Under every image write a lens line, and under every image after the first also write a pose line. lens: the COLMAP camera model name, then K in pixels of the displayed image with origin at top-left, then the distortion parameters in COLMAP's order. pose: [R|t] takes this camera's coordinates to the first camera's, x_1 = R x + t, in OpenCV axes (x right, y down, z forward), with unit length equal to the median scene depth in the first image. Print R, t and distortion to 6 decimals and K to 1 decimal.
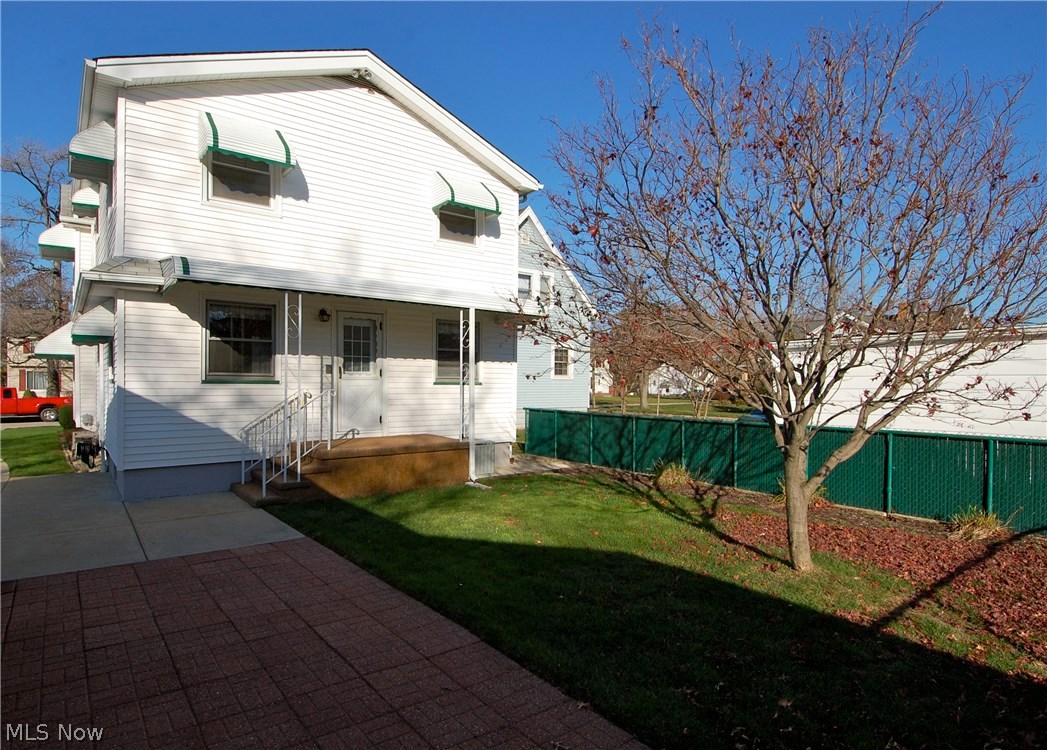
lens RADIAL K [[586.3, 0, 523.5], [0, 586.3, 375.0], [0, 0, 1]] dist [-0.000105, -0.000029]
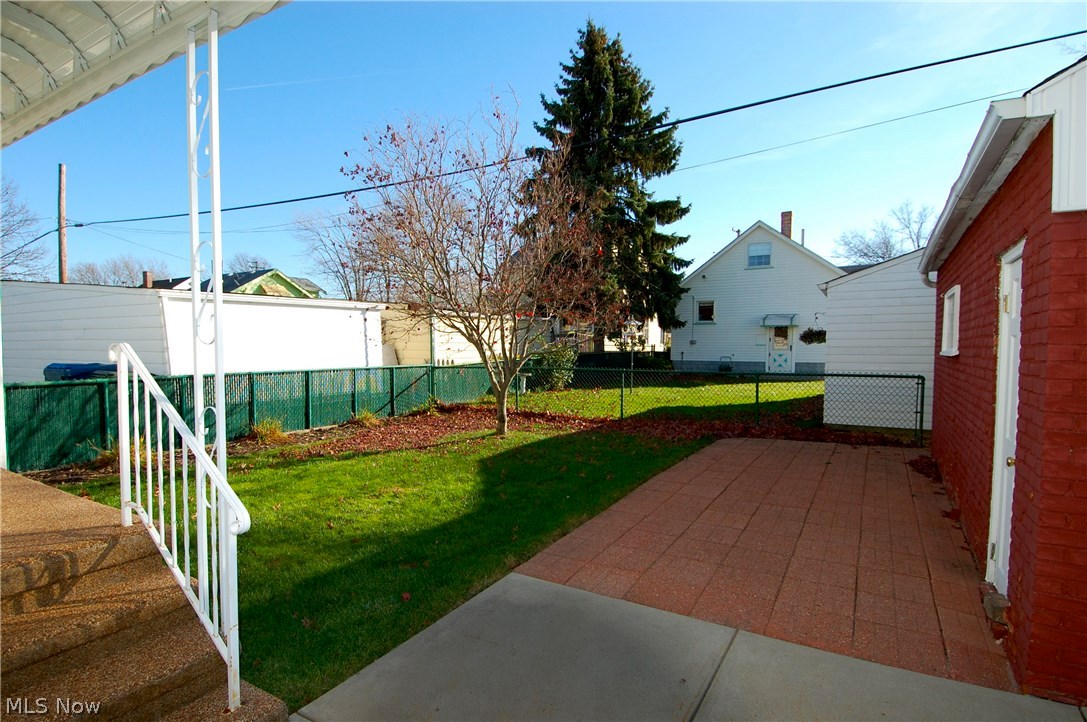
lens RADIAL K [[573.4, 0, 539.9], [0, 573.4, 371.0], [0, 0, 1]] dist [0.038834, -0.000435]
pose [[-0.380410, -0.042742, 0.923830, -0.930871], [-0.019947, 0.999078, 0.038009, 0.040713], [-0.924603, -0.003968, -0.380912, 1.203493]]
